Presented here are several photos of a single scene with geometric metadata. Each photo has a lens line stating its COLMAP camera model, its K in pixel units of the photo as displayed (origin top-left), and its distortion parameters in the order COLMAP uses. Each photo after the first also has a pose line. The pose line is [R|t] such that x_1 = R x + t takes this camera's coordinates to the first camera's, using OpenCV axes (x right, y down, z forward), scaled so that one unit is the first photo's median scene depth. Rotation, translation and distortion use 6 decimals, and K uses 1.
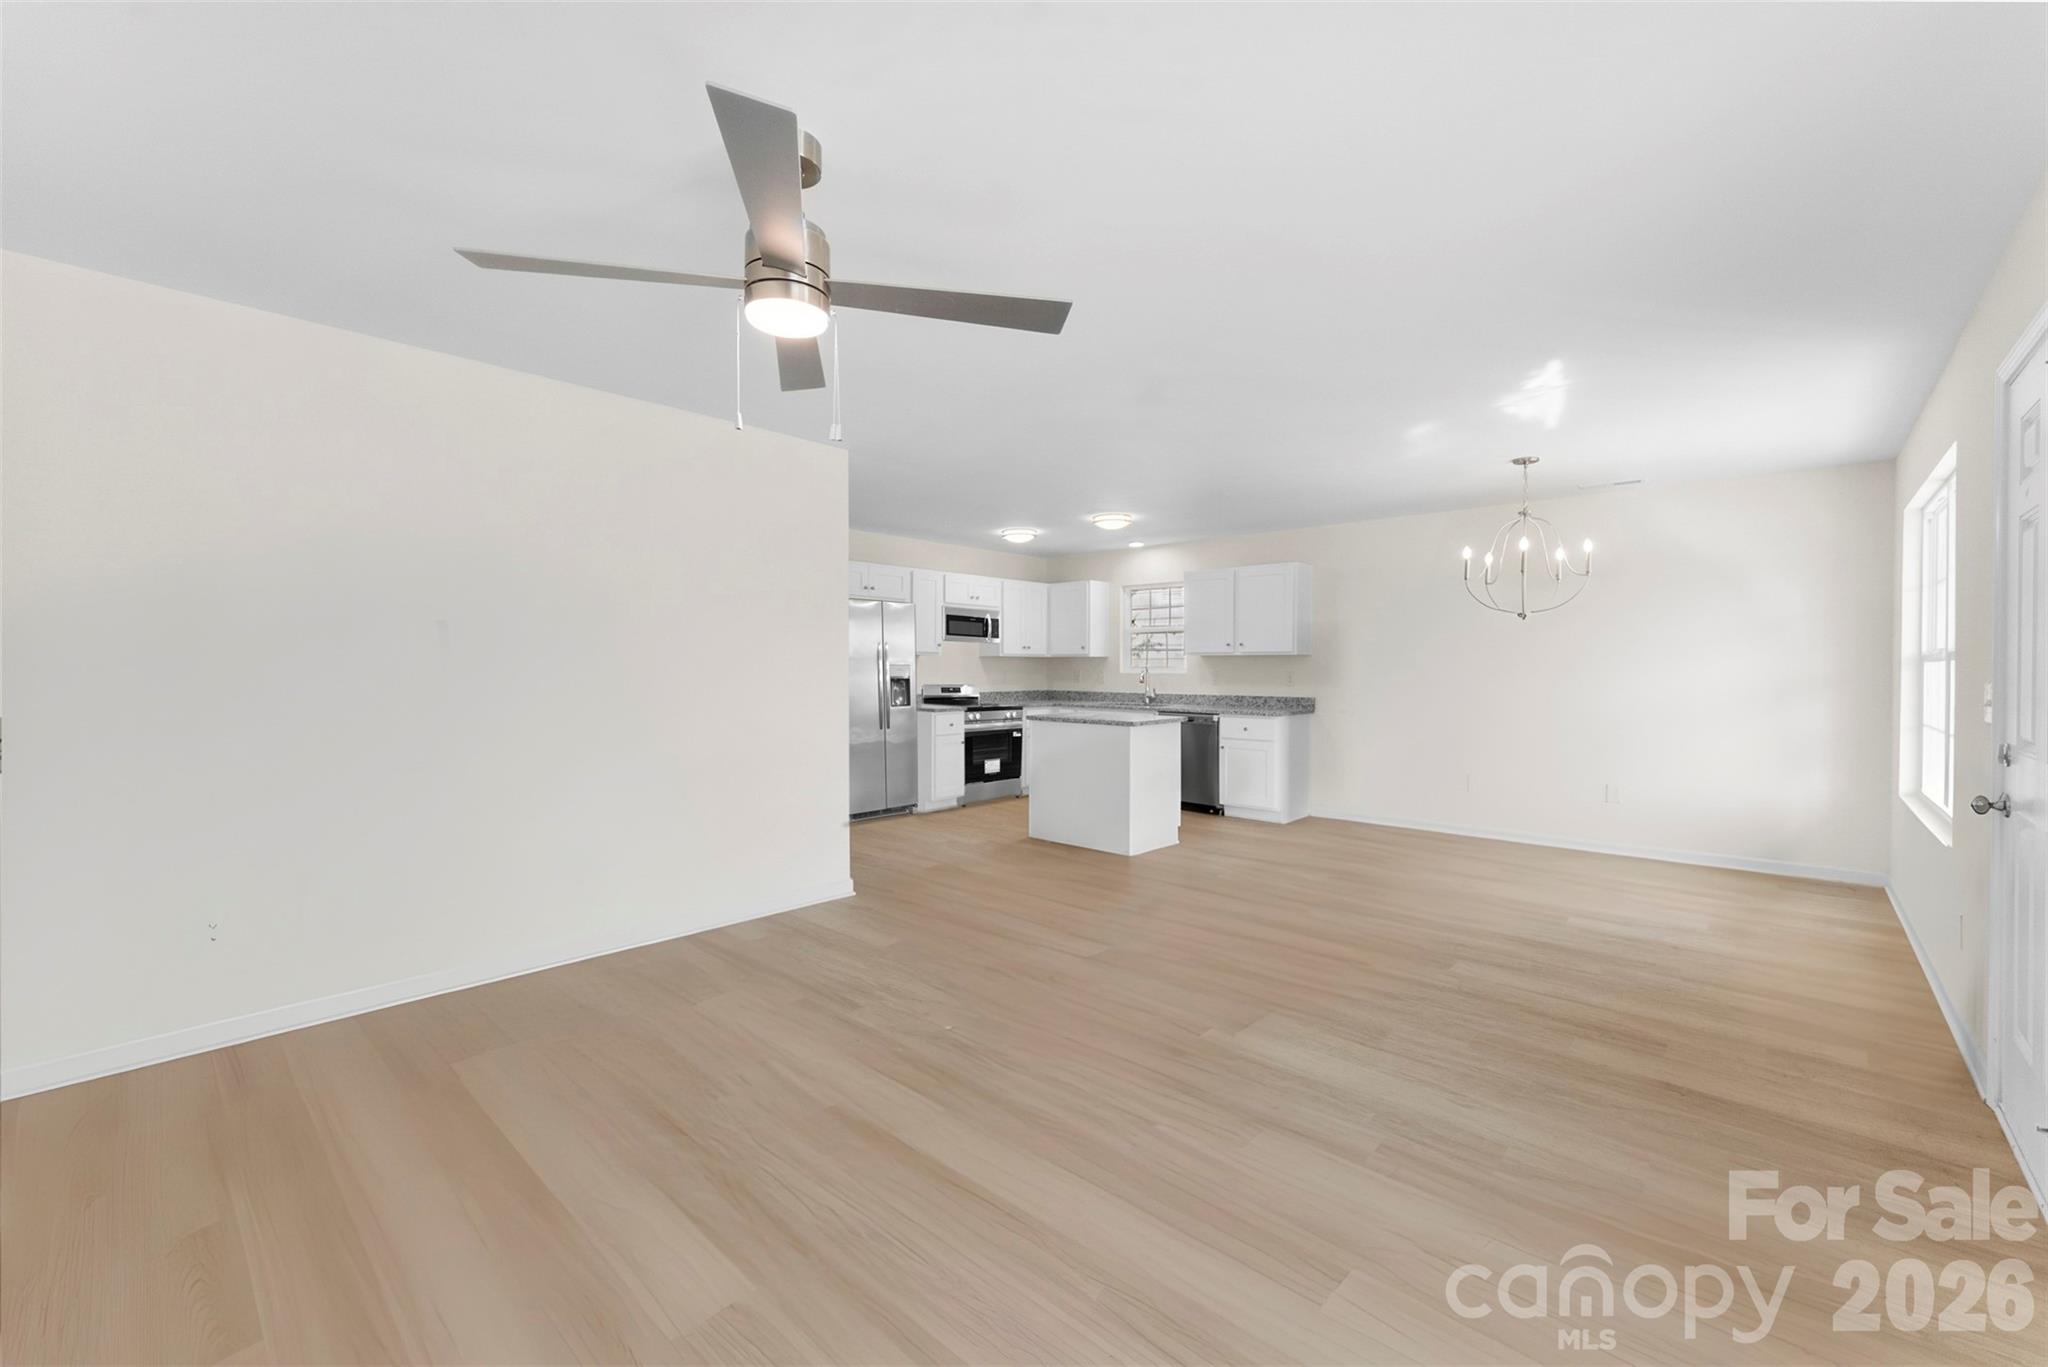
lens RADIAL K [[812.3, 0, 1023.9], [0, 812.3, 712.7], [0, 0, 1]] dist [-0.001421, -0.000113]
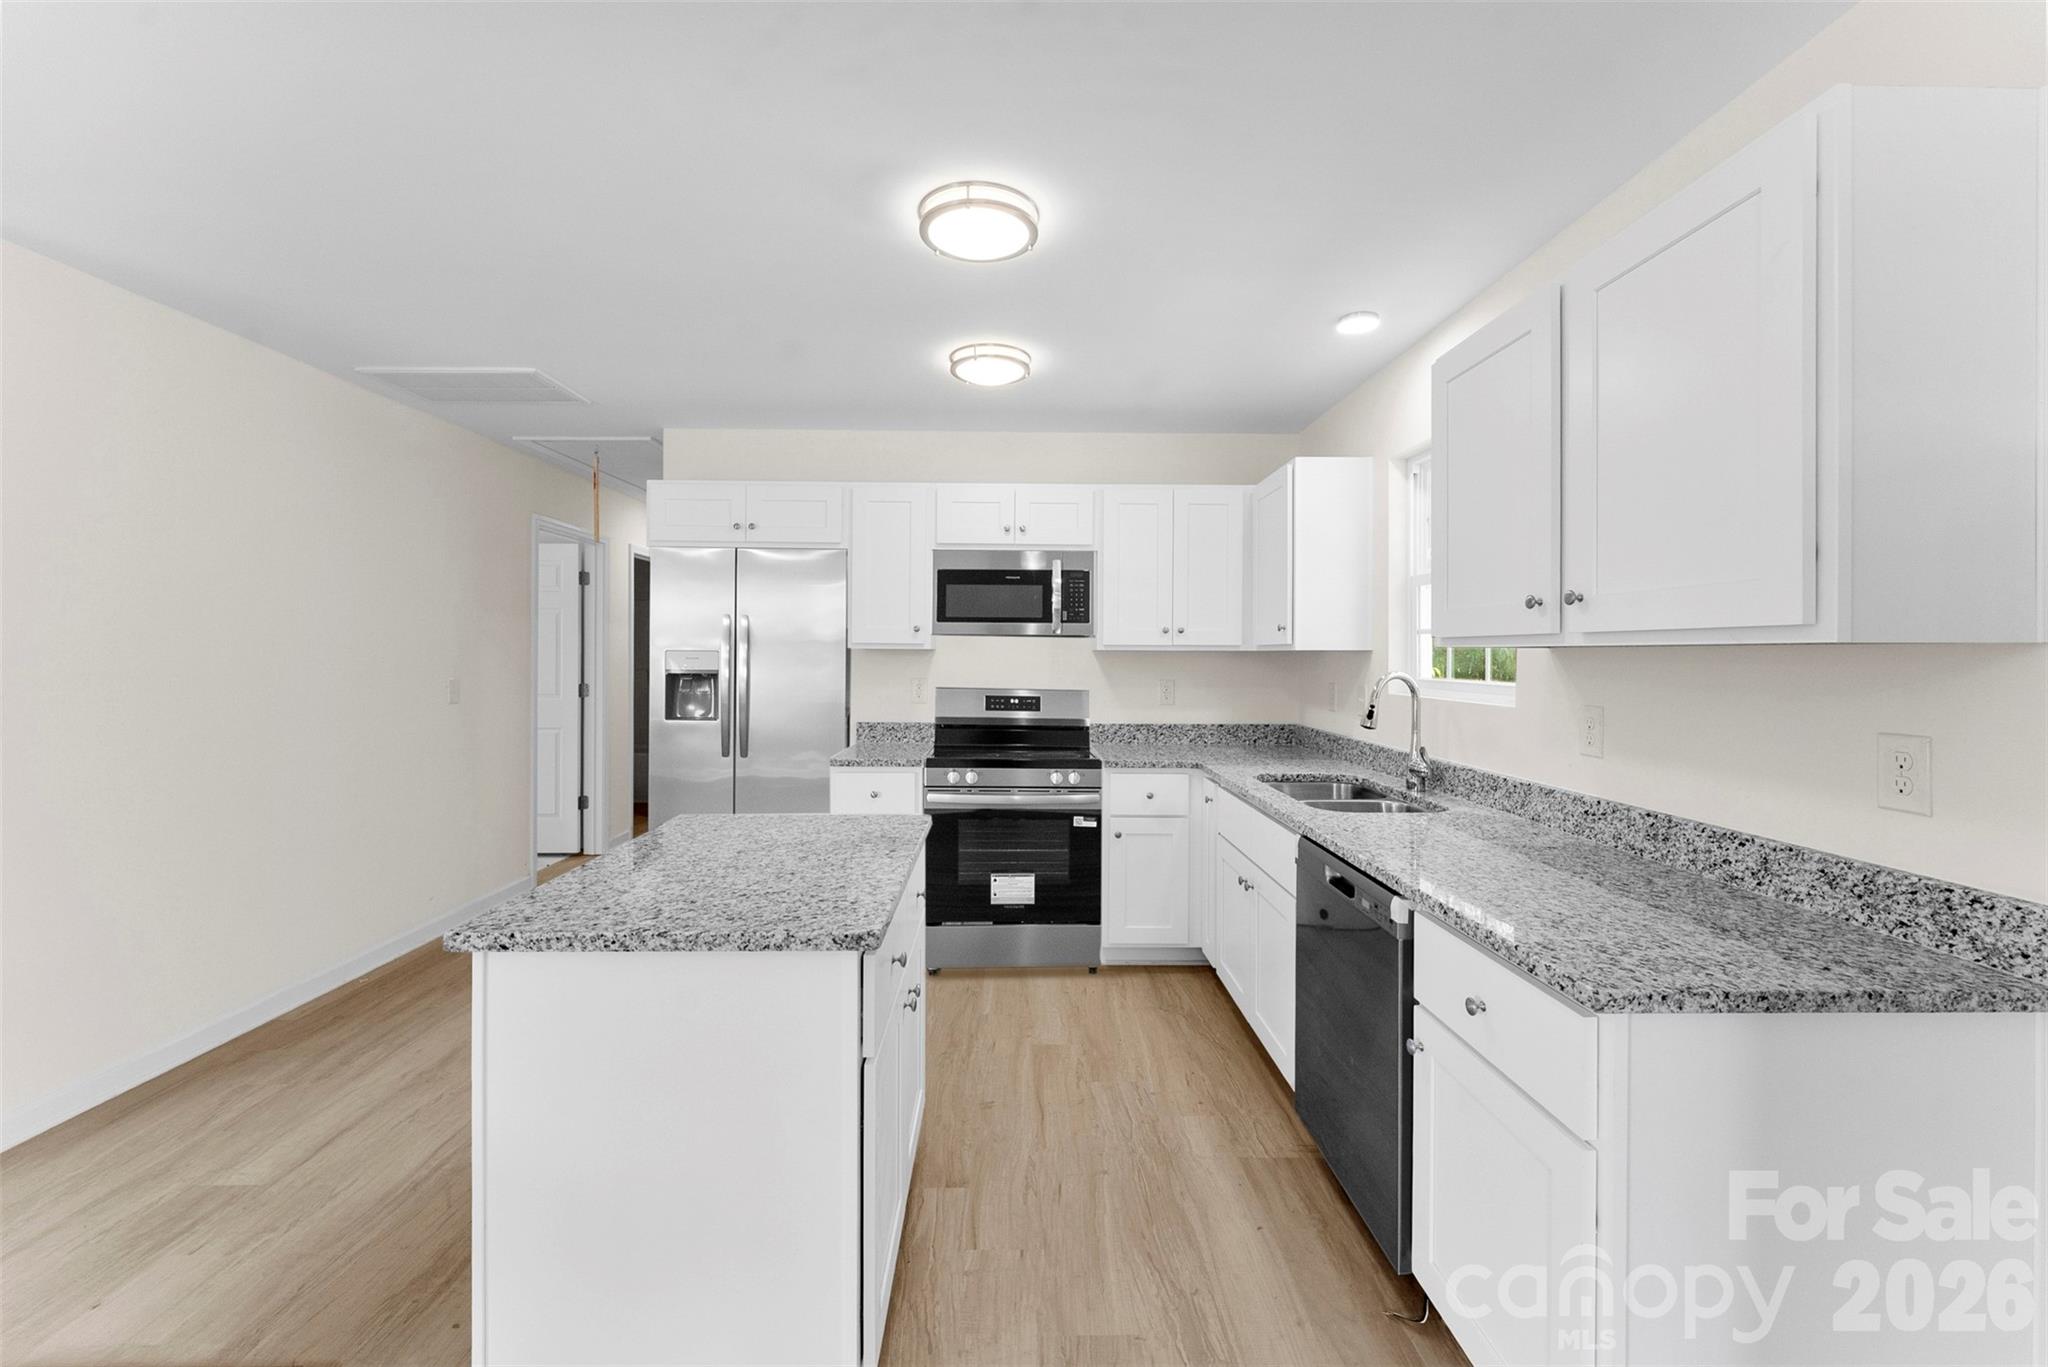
lens RADIAL K [[828.2, 0, 1017.4], [0, 828.2, 654.6], [0, 0, 1]] dist [-0.001285, -0.000403]
pose [[0.680024, 0.003149, -0.733183, 0.313203], [-0.045963, 0.998207, -0.038344, -0.049531], [0.731747, 0.059774, 0.678950, 0.692002]]
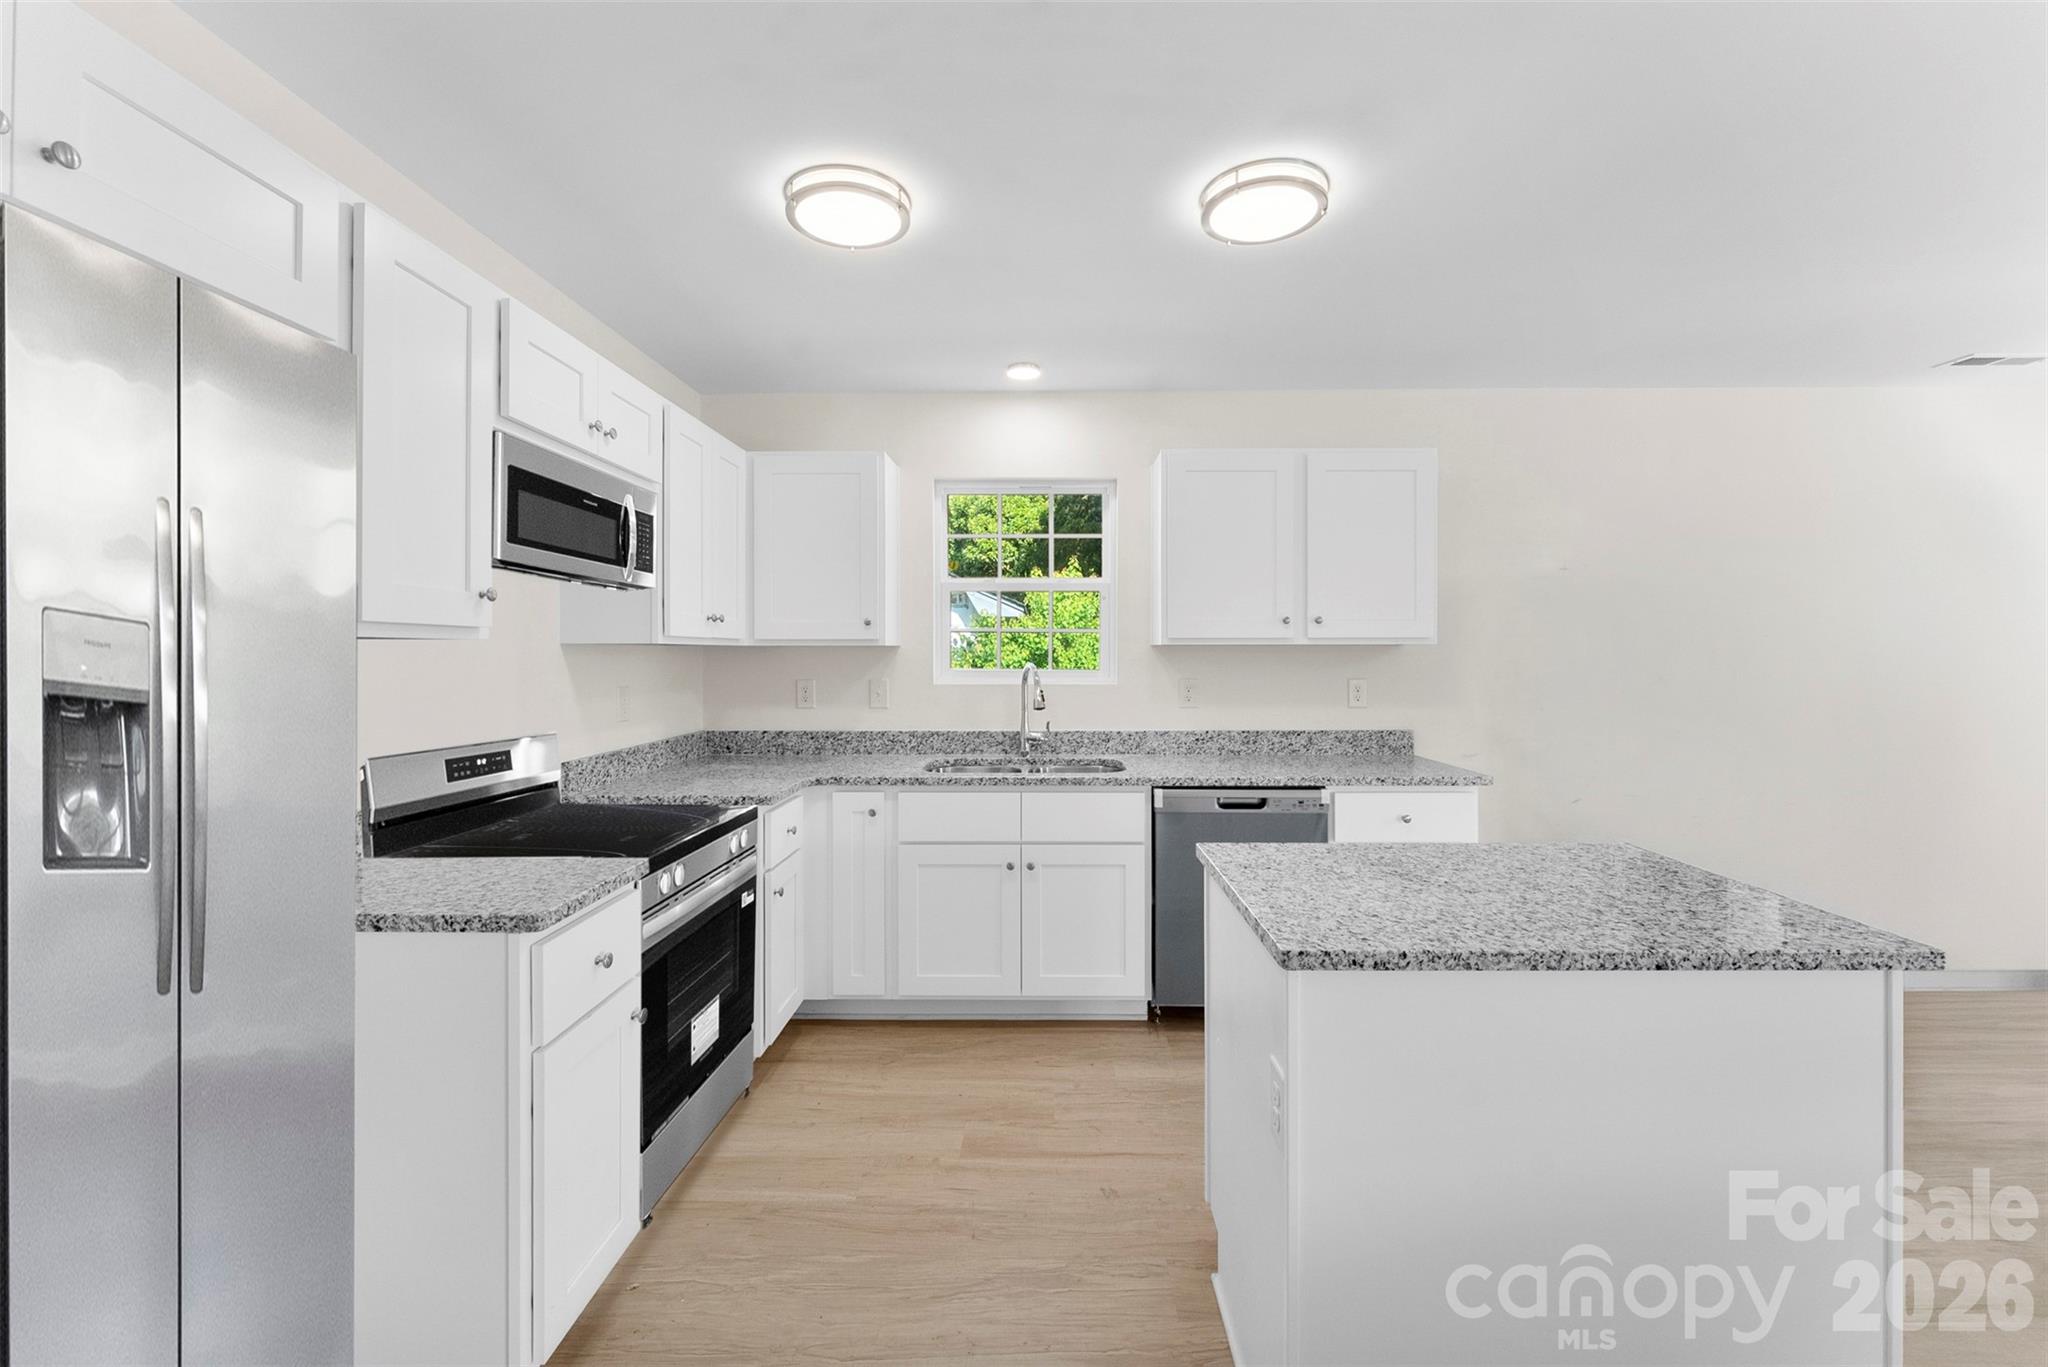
lens RADIAL K [[829.5, 0, 1040.1], [0, 829.5, 652.4], [0, 0, 1]] dist [0.000006, 0.000171]
pose [[0.742688, 0.004369, 0.669623, -0.142331], [0.038289, 0.998066, -0.048979, -0.046885], [-0.668542, 0.062016, 0.741084, 0.721058]]
